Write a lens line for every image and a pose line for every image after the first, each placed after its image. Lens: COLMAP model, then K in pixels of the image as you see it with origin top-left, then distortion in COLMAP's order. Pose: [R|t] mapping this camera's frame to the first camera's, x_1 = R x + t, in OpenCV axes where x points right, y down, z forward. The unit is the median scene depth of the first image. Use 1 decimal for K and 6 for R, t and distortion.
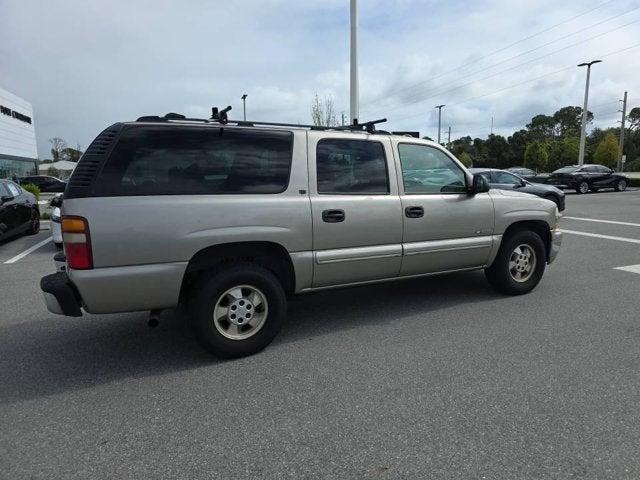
lens RADIAL K [[435.7, 0, 327.0], [0, 435.7, 235.8], [0, 0, 1]] dist [0.062784, -0.061415]
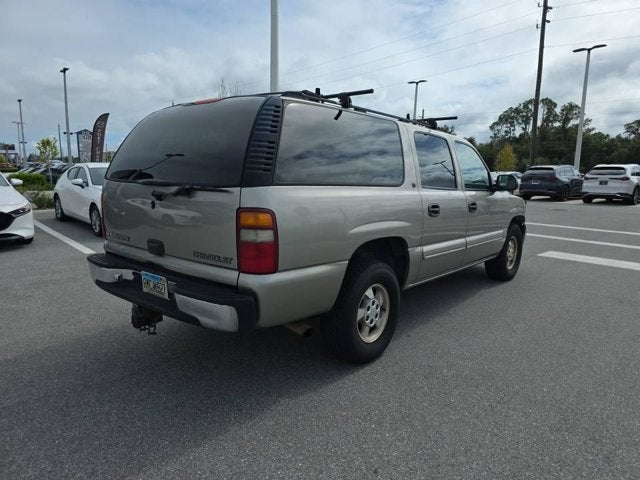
lens RADIAL K [[435.7, 0, 329.9], [0, 435.7, 243.3], [0, 0, 1]] dist [0.062784, -0.061415]
pose [[0.921315, -0.024012, 0.388075, -0.592046], [0.015158, 0.999551, 0.025861, 0.000540], [-0.388522, -0.017944, 0.921265, 0.165989]]
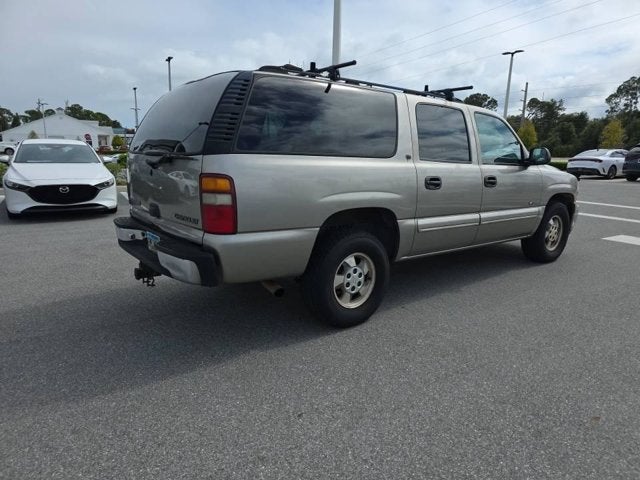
lens RADIAL K [[435.7, 0, 328.4], [0, 435.7, 241.9], [0, 0, 1]] dist [0.062784, -0.061415]
pose [[0.981609, -0.004190, 0.190856, -0.405126], [-0.008219, 0.997904, 0.064182, 0.025598], [-0.190725, -0.064570, 0.979518, 0.064607]]
